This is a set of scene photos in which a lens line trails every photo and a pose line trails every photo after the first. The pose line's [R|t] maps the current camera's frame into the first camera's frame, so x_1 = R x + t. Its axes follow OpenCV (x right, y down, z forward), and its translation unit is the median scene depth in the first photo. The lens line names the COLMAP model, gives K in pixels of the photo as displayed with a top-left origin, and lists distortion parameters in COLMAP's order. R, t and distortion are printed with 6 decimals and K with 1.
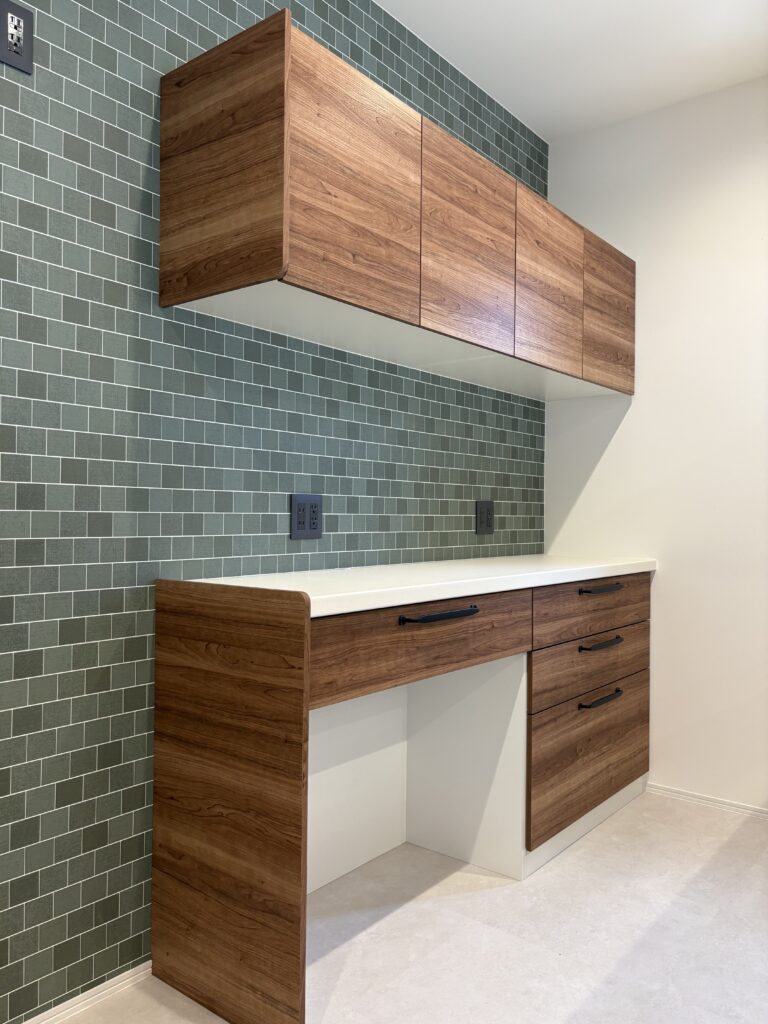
lens RADIAL K [[783.5, 0, 388.9], [0, 783.5, 513.2], [0, 0, 1]] dist [0.039891, -0.043083]
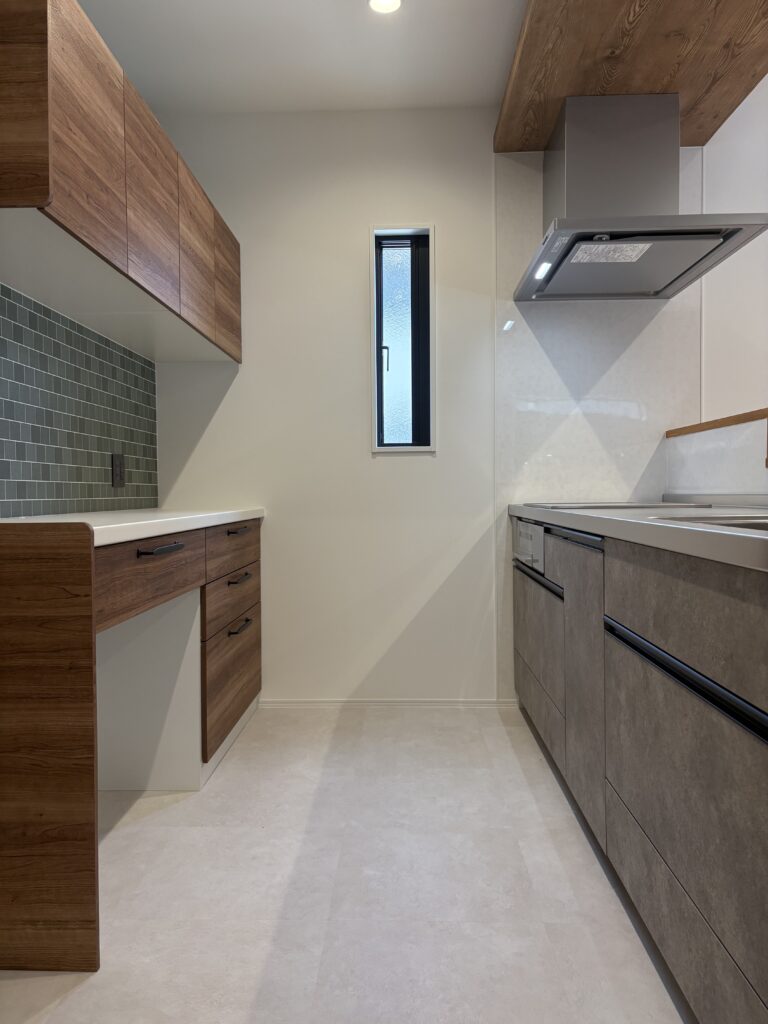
lens RADIAL K [[783.5, 0, 388.9], [0, 783.5, 513.2], [0, 0, 1]] dist [0.039891, -0.043083]
pose [[0.794672, -0.032796, 0.606153, -0.282517], [0.015491, 0.999310, 0.033759, 0.040628], [-0.606842, -0.017438, 0.794631, -0.041350]]
